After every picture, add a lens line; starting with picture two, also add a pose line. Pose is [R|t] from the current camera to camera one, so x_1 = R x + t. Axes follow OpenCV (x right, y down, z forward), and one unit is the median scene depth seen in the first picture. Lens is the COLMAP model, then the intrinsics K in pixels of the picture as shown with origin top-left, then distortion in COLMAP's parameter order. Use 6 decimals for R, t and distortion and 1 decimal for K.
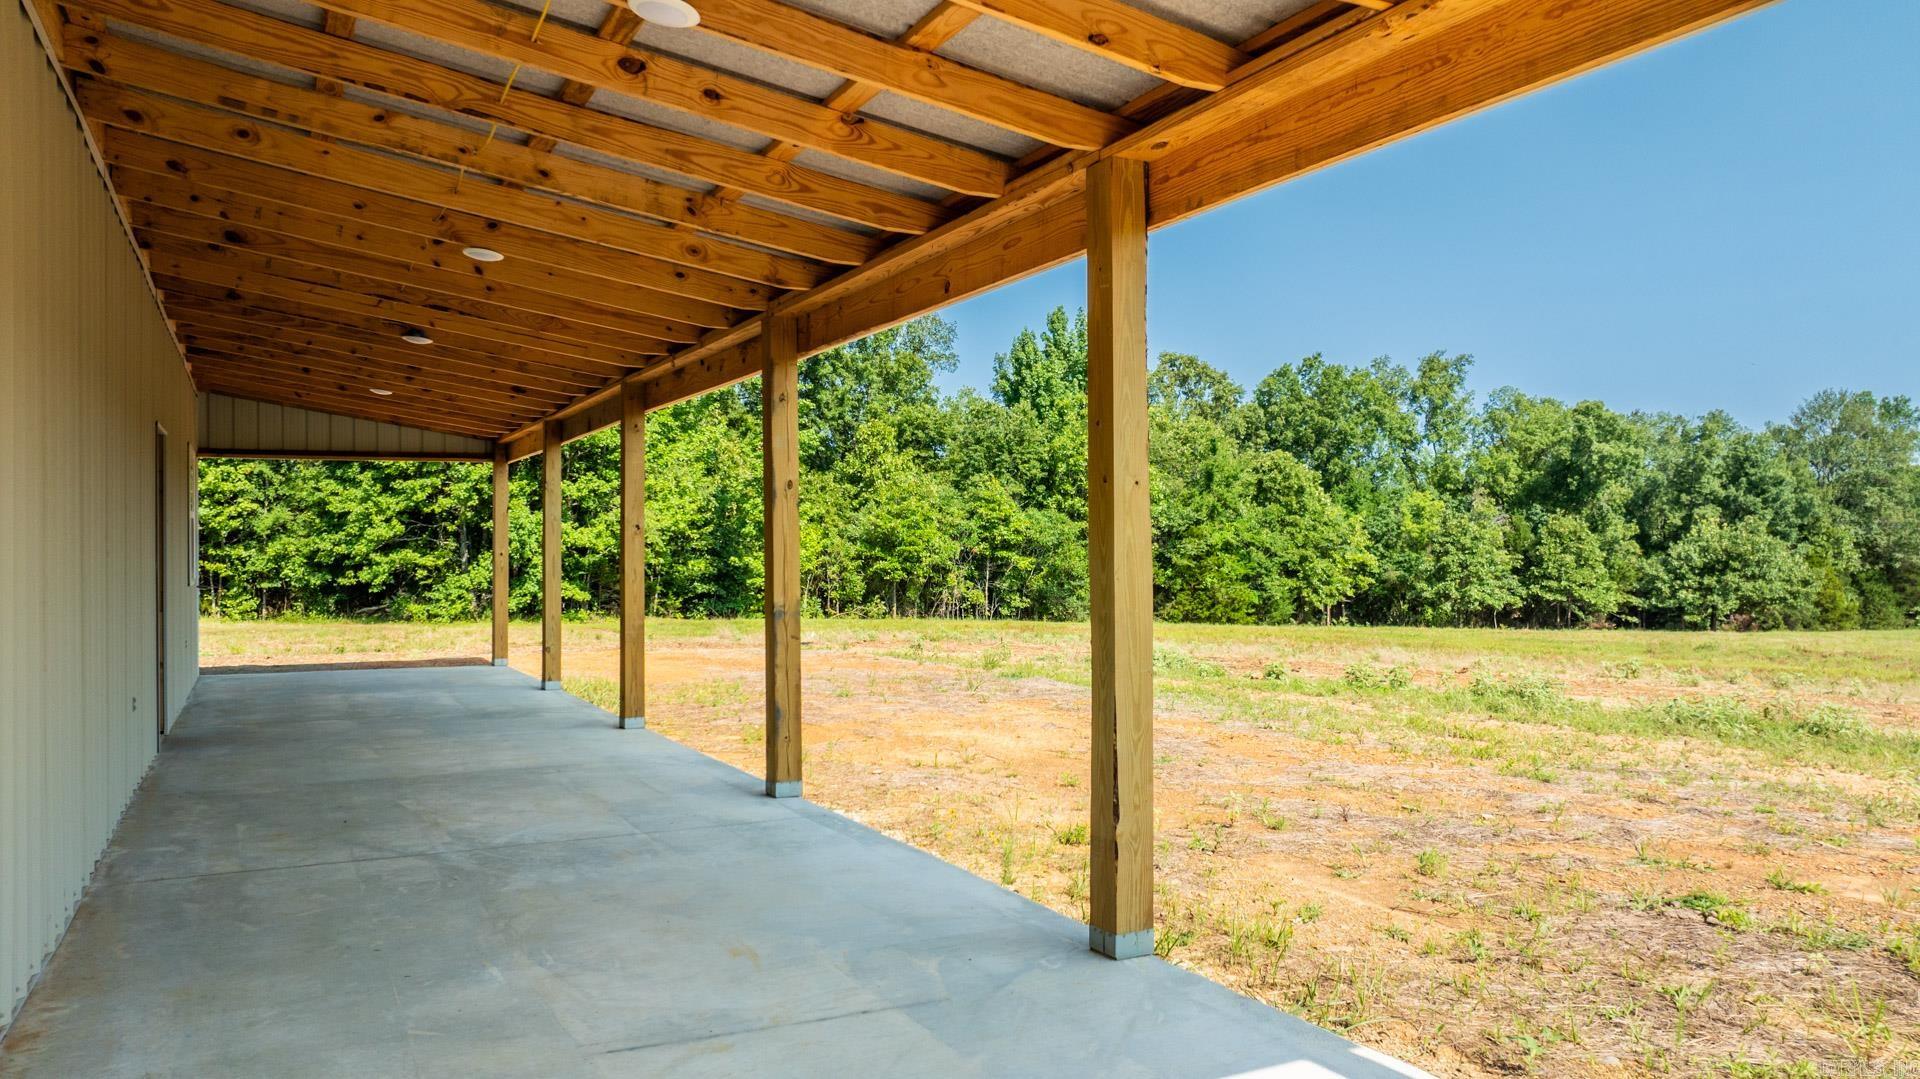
lens RADIAL K [[1363.6, 0, 960.0], [0, 1363.6, 539.5], [0, 0, 1]] dist [-0.033042, 0.023163]
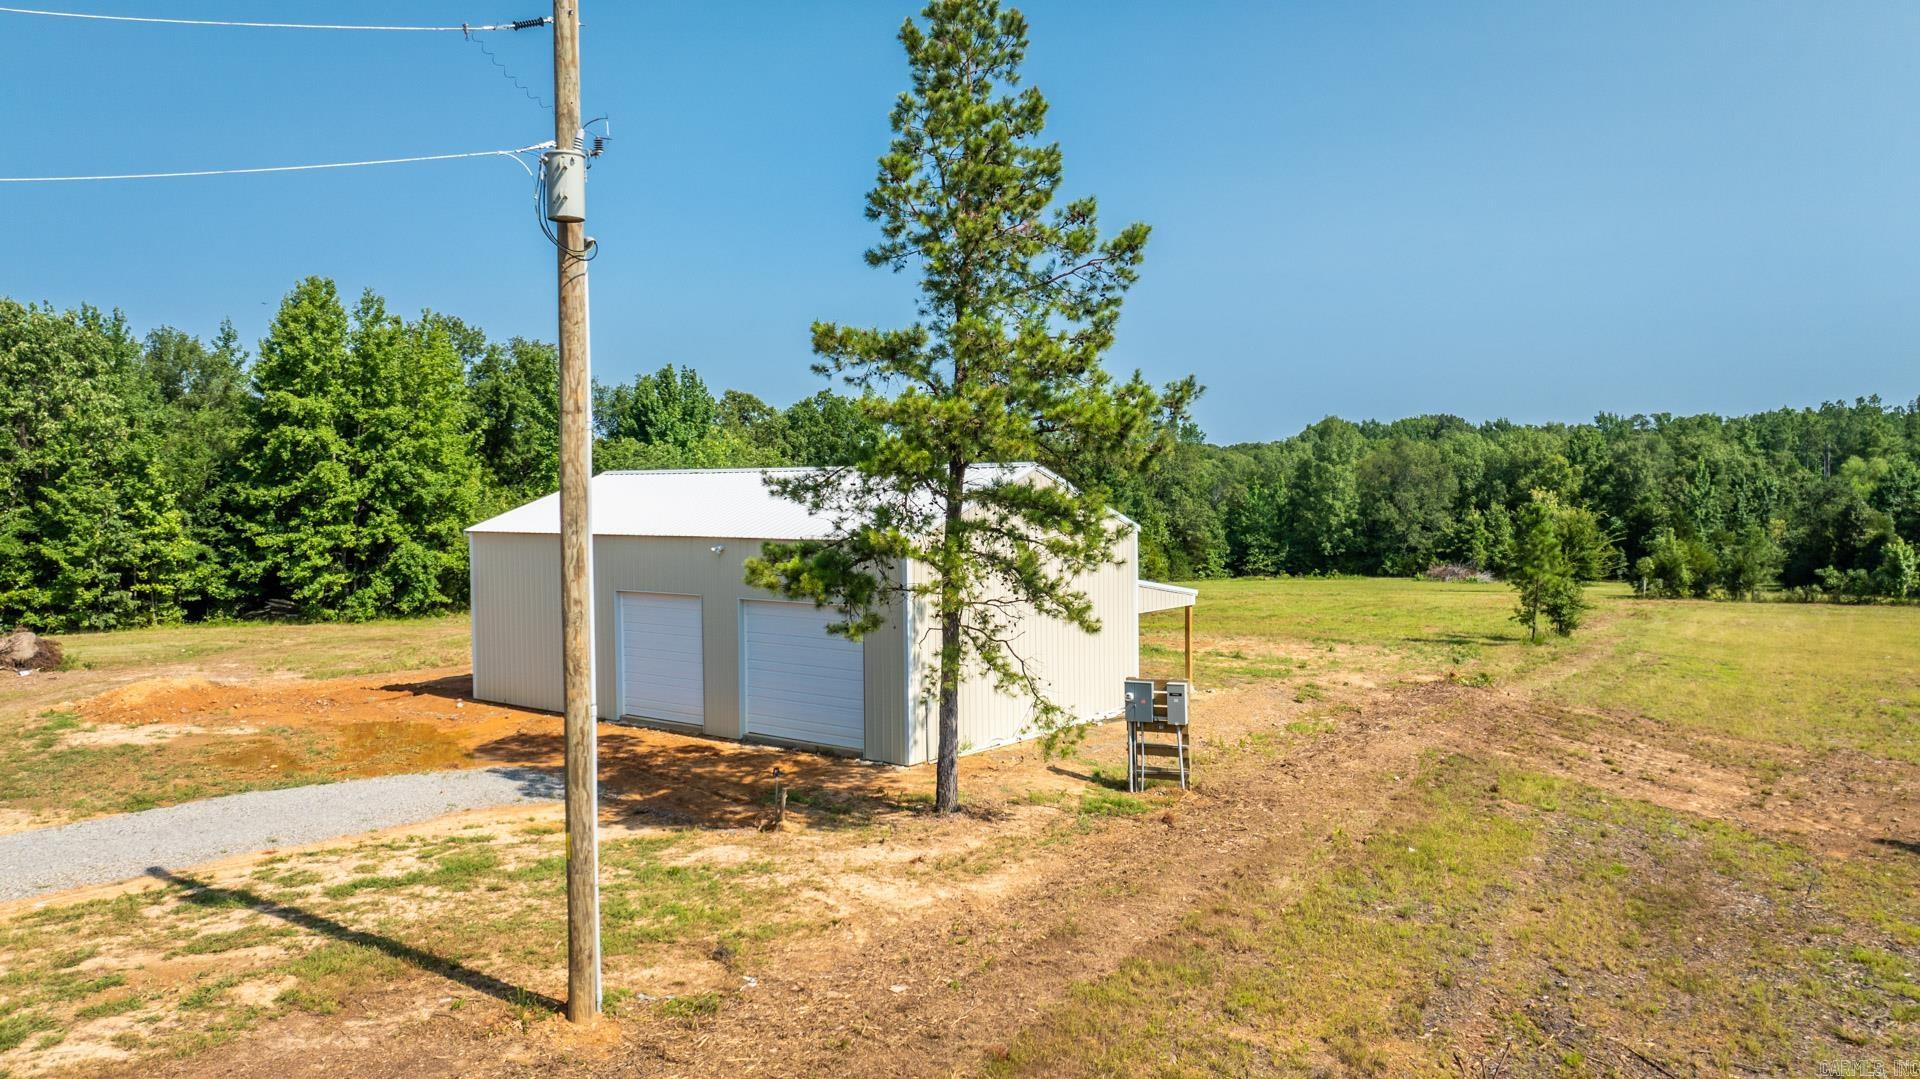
lens RADIAL K [[1363.6, 0, 960.0], [0, 1363.6, 539.5], [0, 0, 1]] dist [-0.033042, 0.023163]
pose [[0.905585, -0.015699, 0.423875, -0.383006], [-0.001732, 0.999170, 0.040706, -0.082615], [-0.424162, -0.037597, 0.904806, -0.562628]]
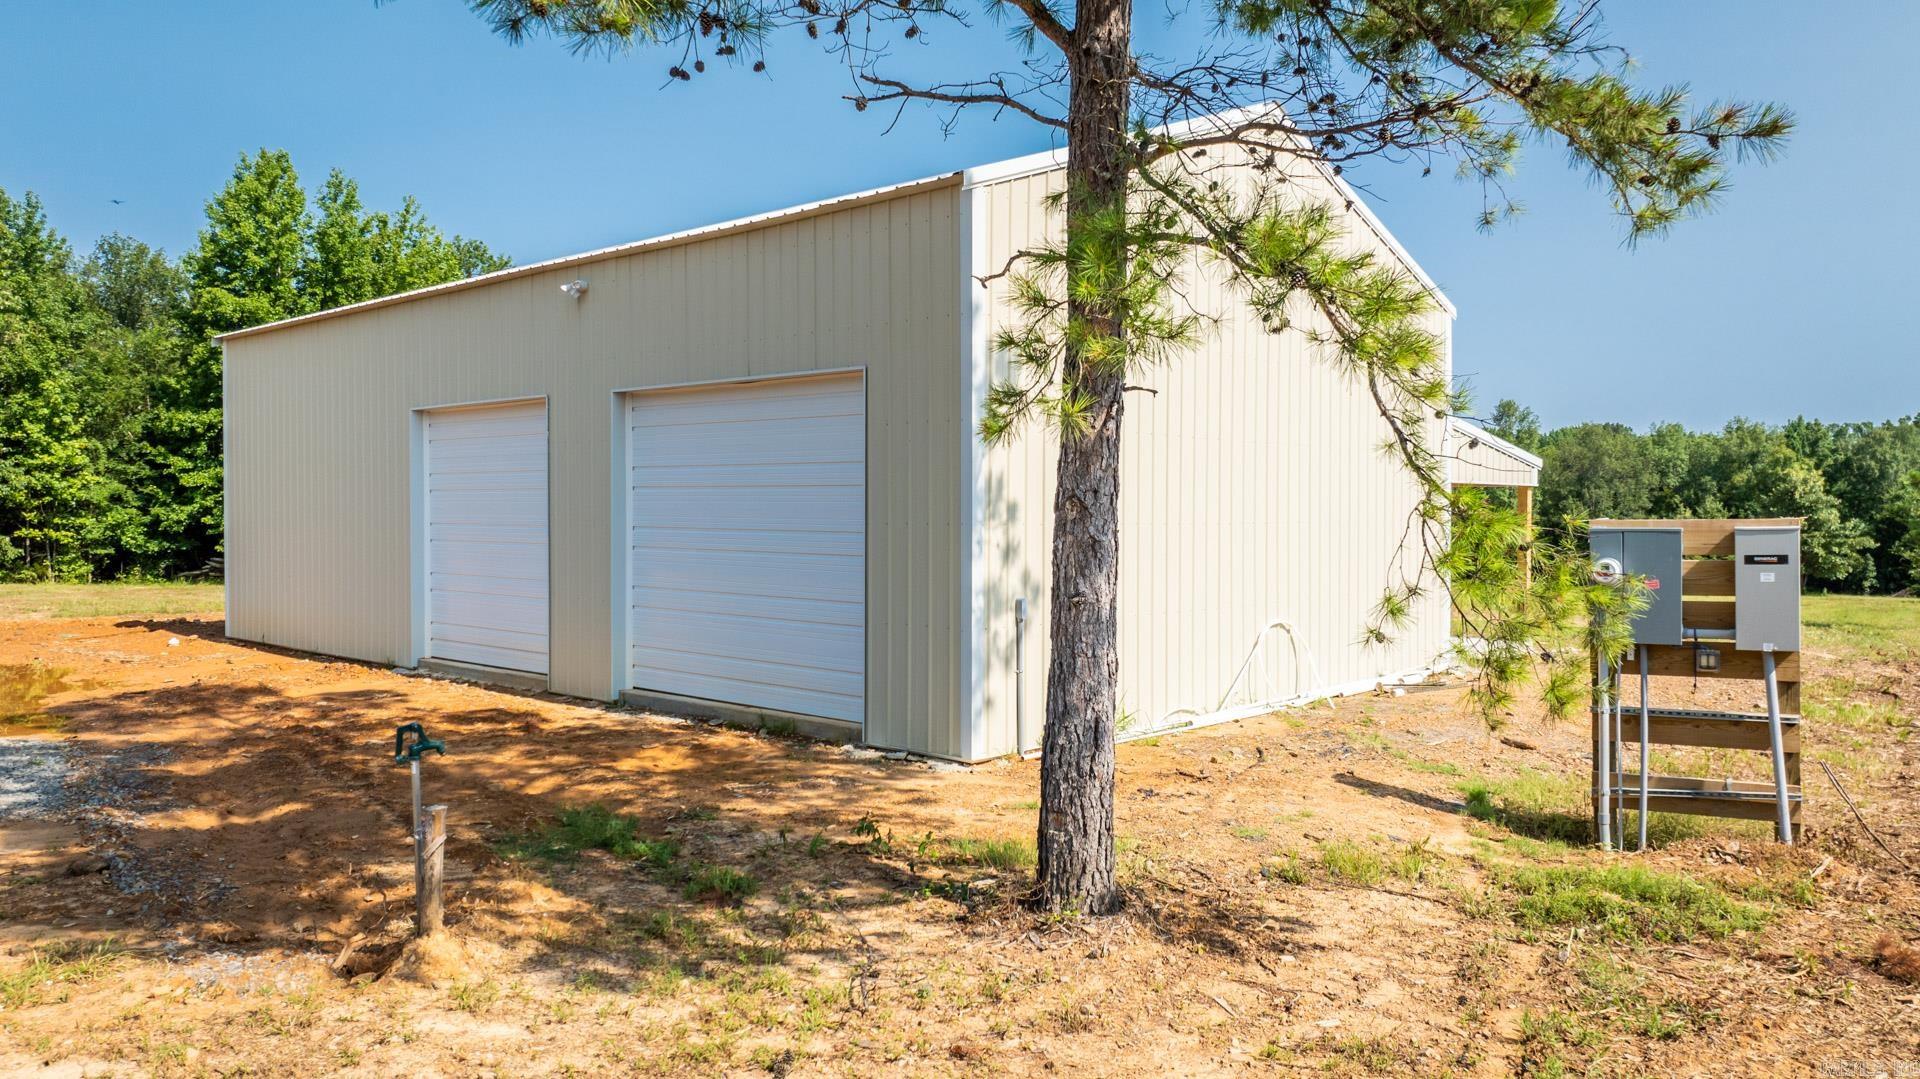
lens RADIAL K [[1363.6, 0, 960.0], [0, 1363.6, 539.5], [0, 0, 1]] dist [-0.033042, 0.023163]
pose [[0.937243, 0.005653, 0.348632, -0.242529], [-0.013298, 0.999721, 0.019540, -0.006123], [-0.348424, -0.022950, 0.937056, -0.250340]]
